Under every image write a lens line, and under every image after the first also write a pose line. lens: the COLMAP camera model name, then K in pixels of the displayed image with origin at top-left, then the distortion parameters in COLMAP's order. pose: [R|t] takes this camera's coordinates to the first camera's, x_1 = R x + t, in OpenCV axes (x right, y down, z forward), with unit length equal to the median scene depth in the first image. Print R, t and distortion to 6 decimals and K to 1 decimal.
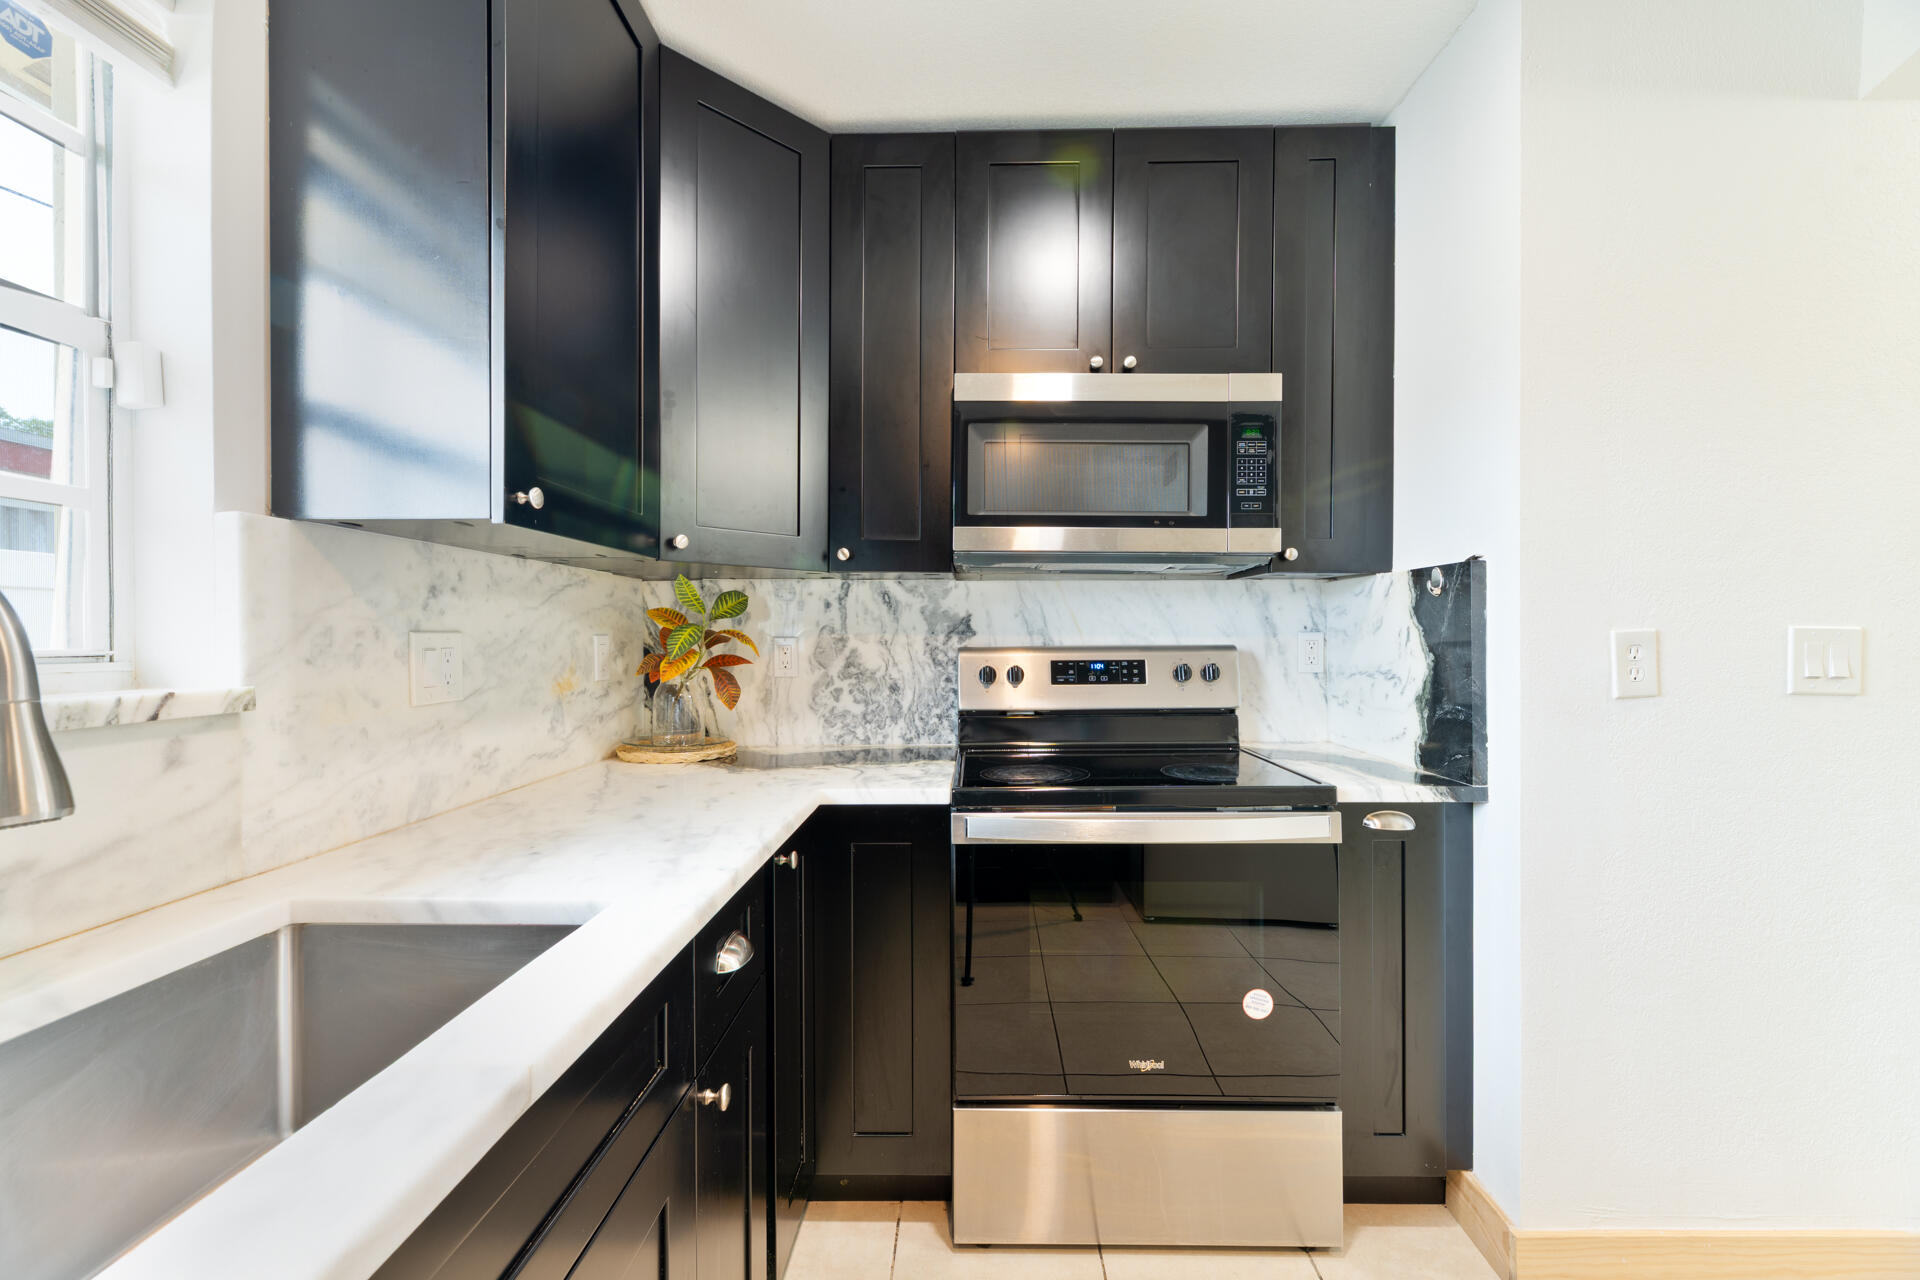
lens RADIAL K [[768.6, 0, 959.1], [0, 768.6, 638.5], [0, 0, 1]] dist [0.002553, -0.000348]
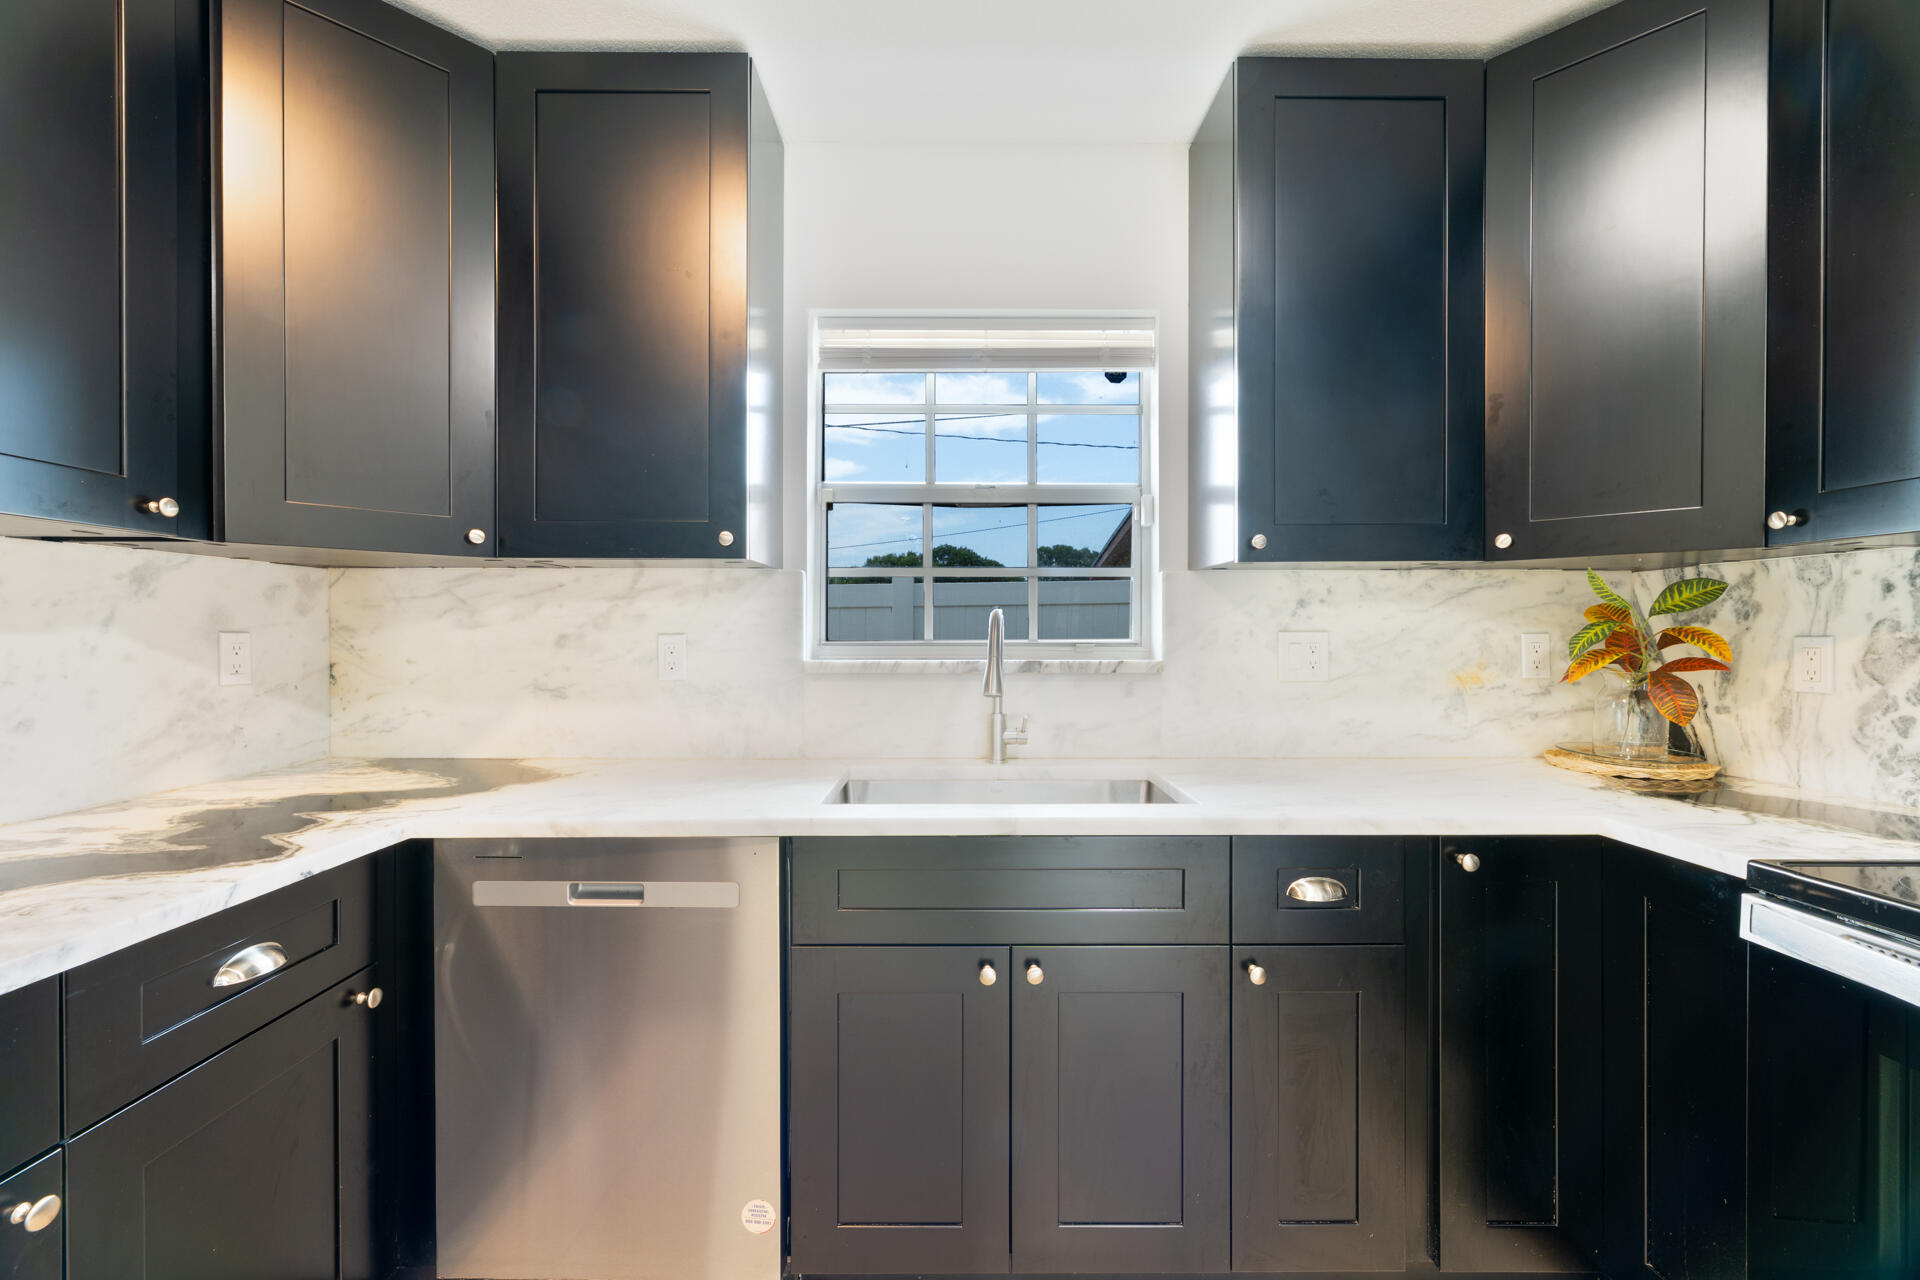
lens RADIAL K [[768.6, 0, 956.2], [0, 768.6, 636.3], [0, 0, 1]] dist [0.002553, -0.000348]
pose [[0.028487, 0.007286, -0.999568, 0.553329], [-0.001927, 0.999972, 0.007234, -0.006598], [0.999592, 0.001720, 0.028500, 0.230330]]
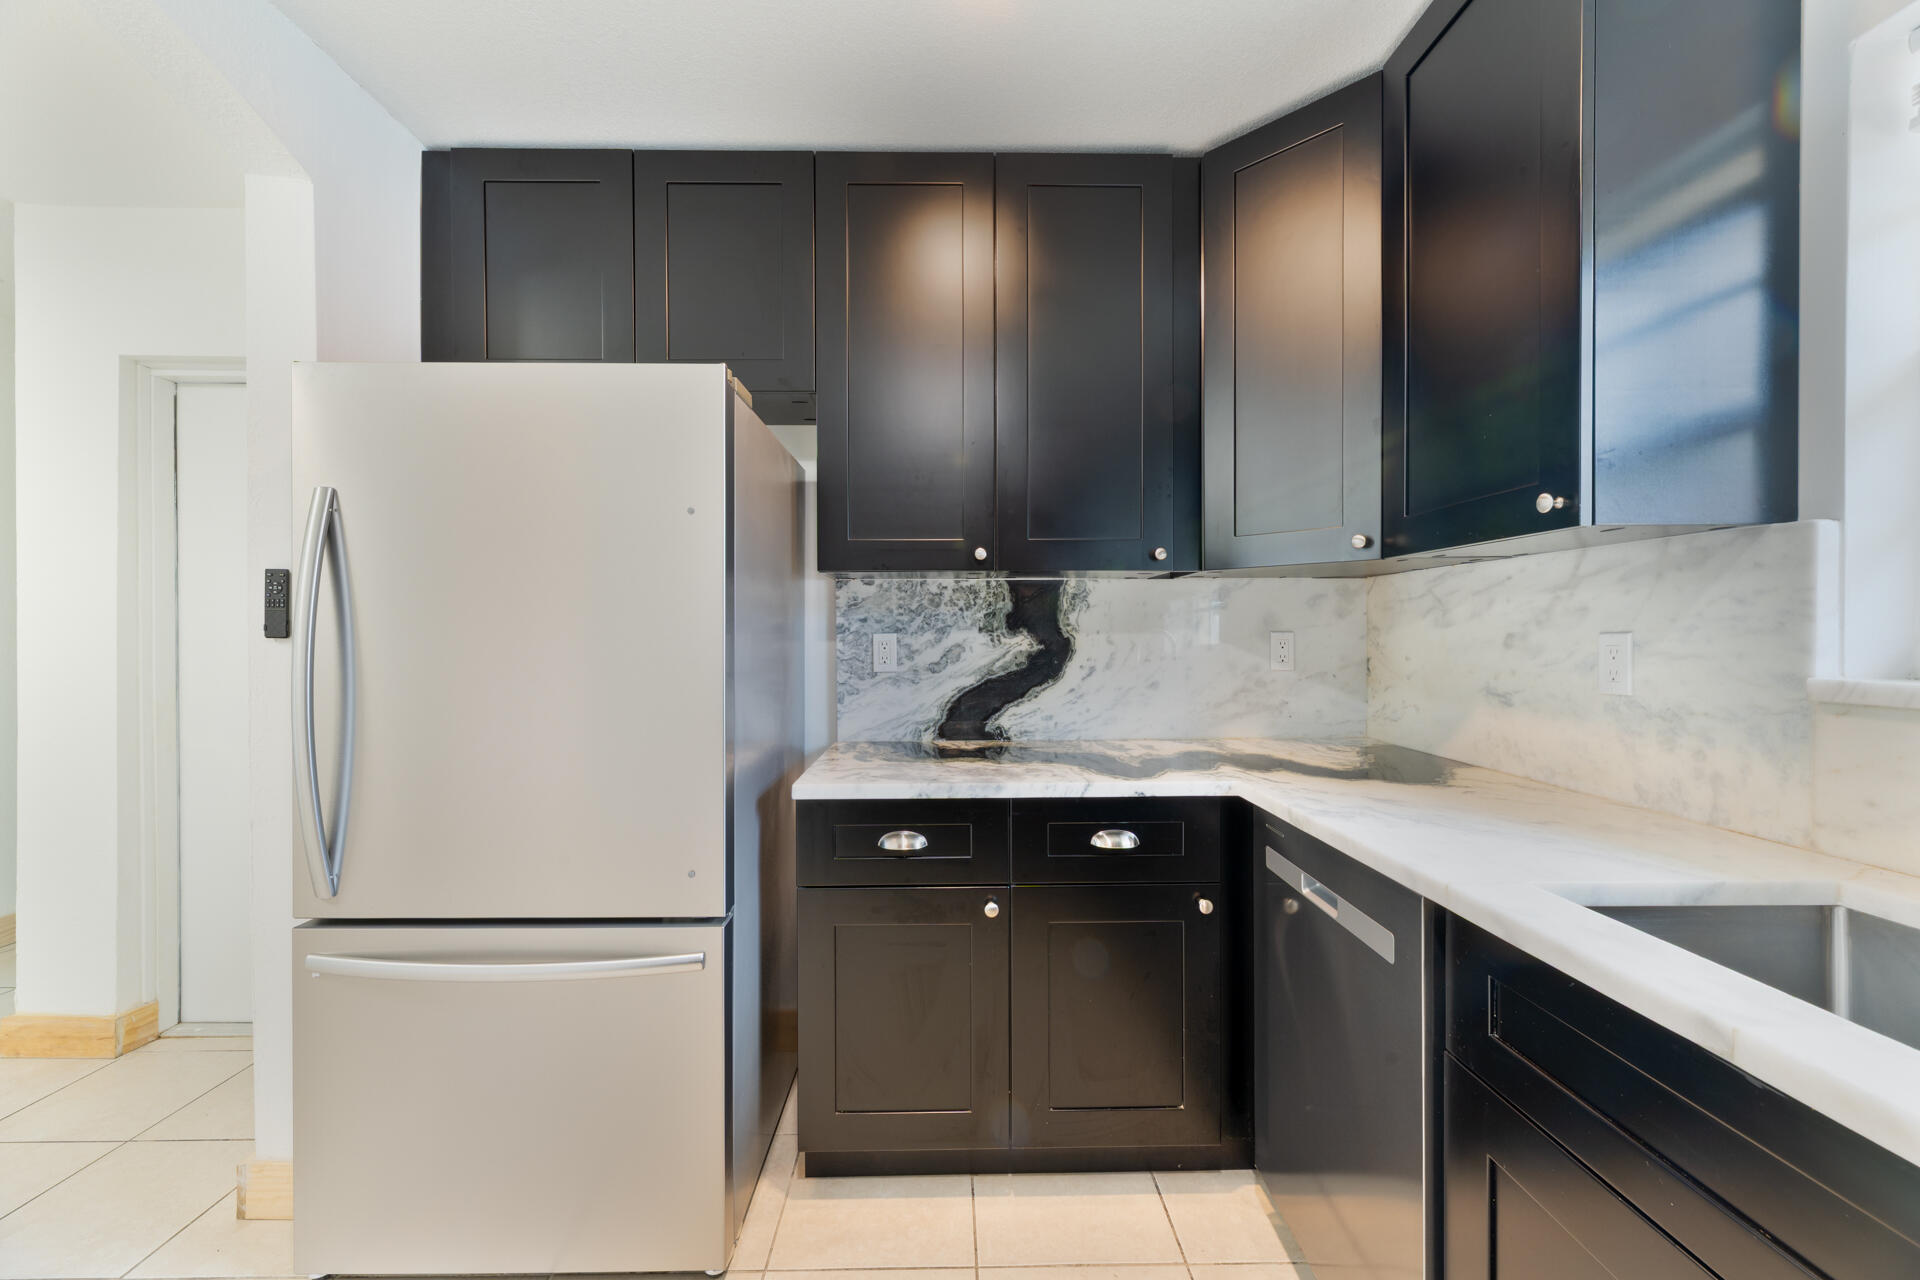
lens RADIAL K [[768.6, 0, 961.6], [0, 768.6, 637.3], [0, 0, 1]] dist [0.002553, -0.000348]
pose [[-0.998895, 0.005270, -0.046692, 0.187182], [0.004941, 0.999962, 0.007157, -0.005669], [0.046728, 0.006918, -0.998884, 0.623257]]
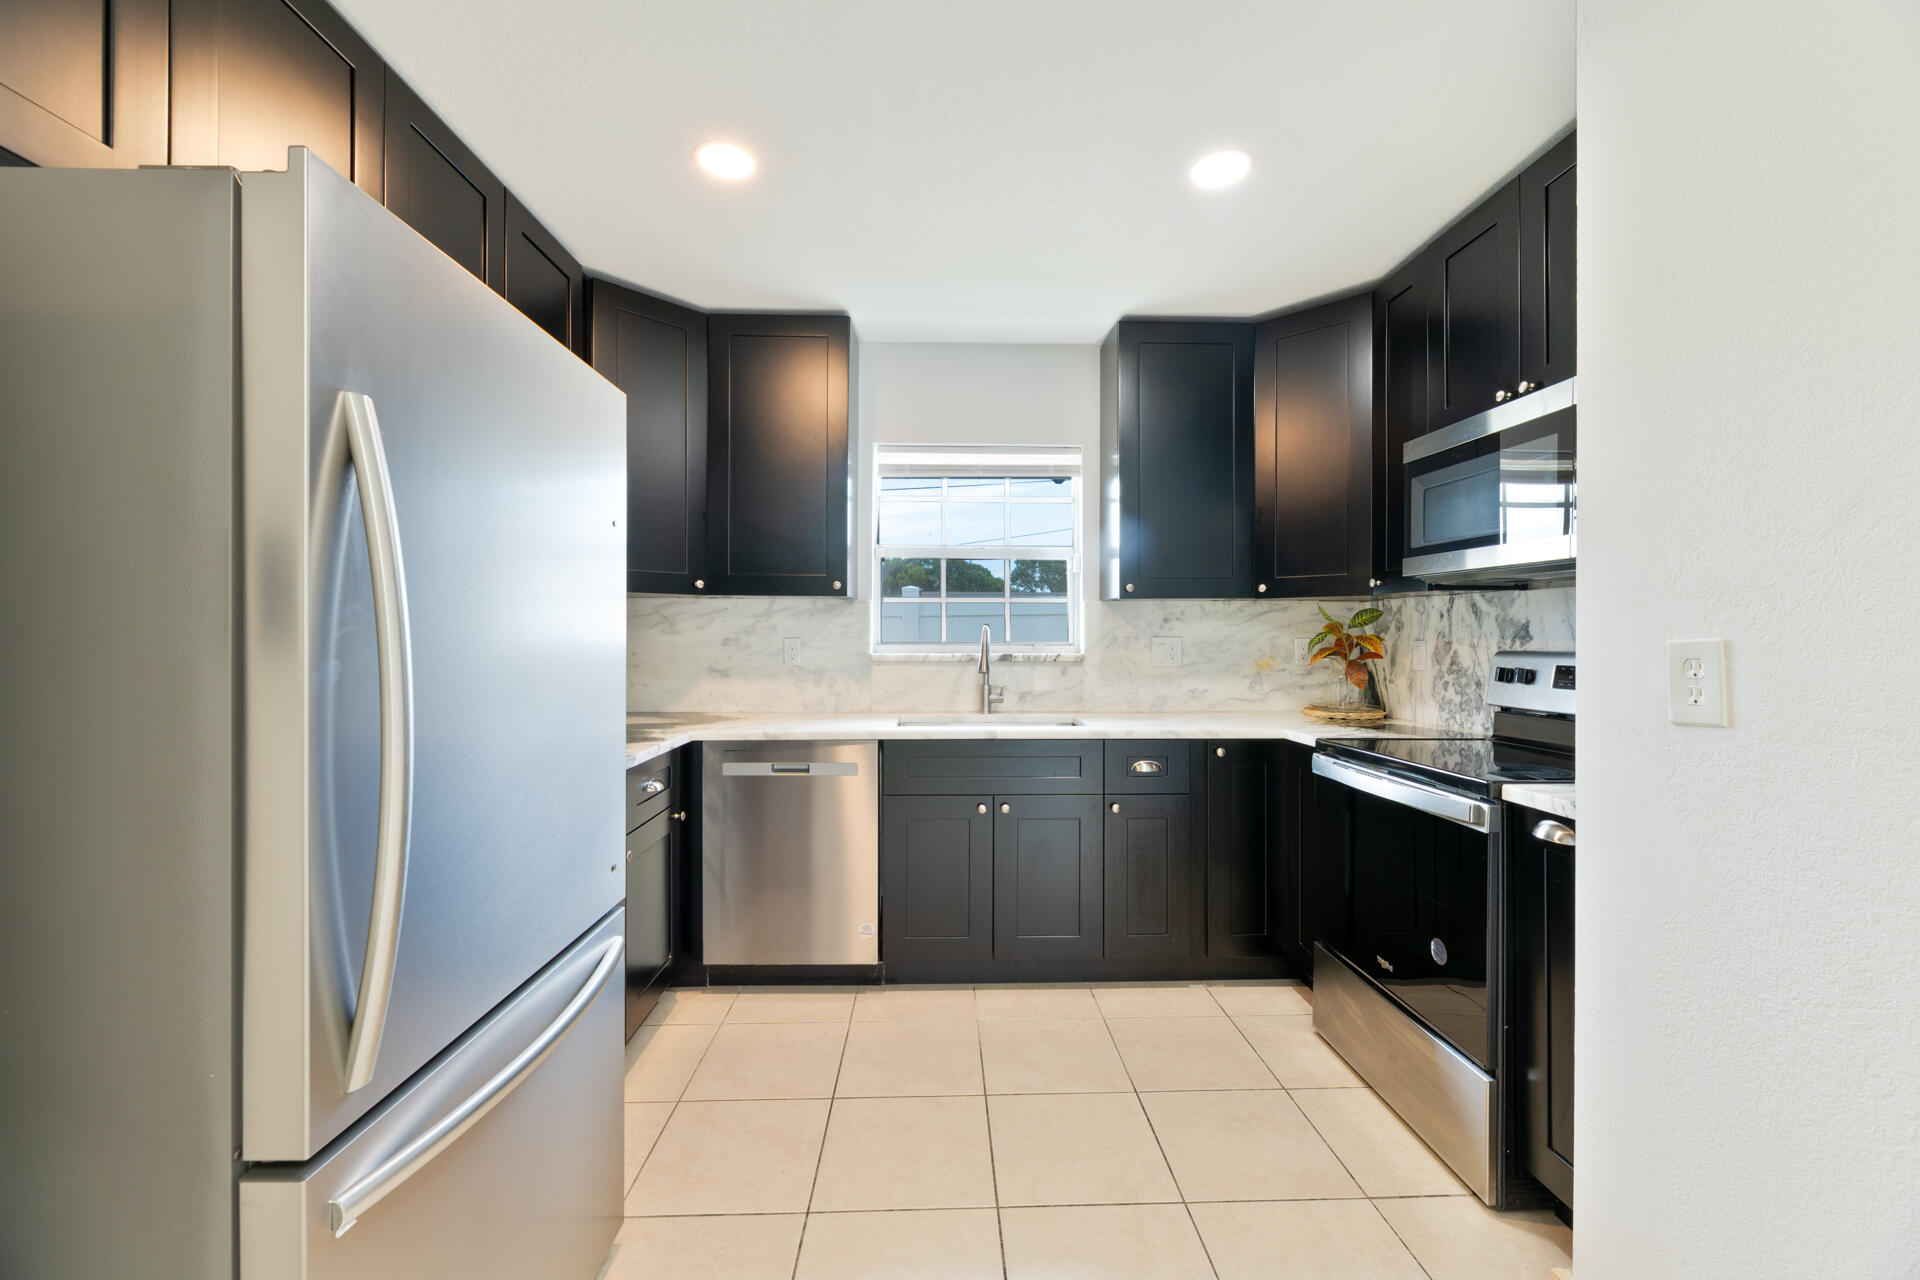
lens RADIAL K [[768.6, 0, 957.1], [0, 768.6, 635.2], [0, 0, 1]] dist [0.002553, -0.000348]
pose [[0.050986, 0.001596, -0.998698, 1.278153], [-0.003912, 0.999991, 0.001399, -0.011313], [0.998692, 0.003835, 0.050991, 0.159093]]
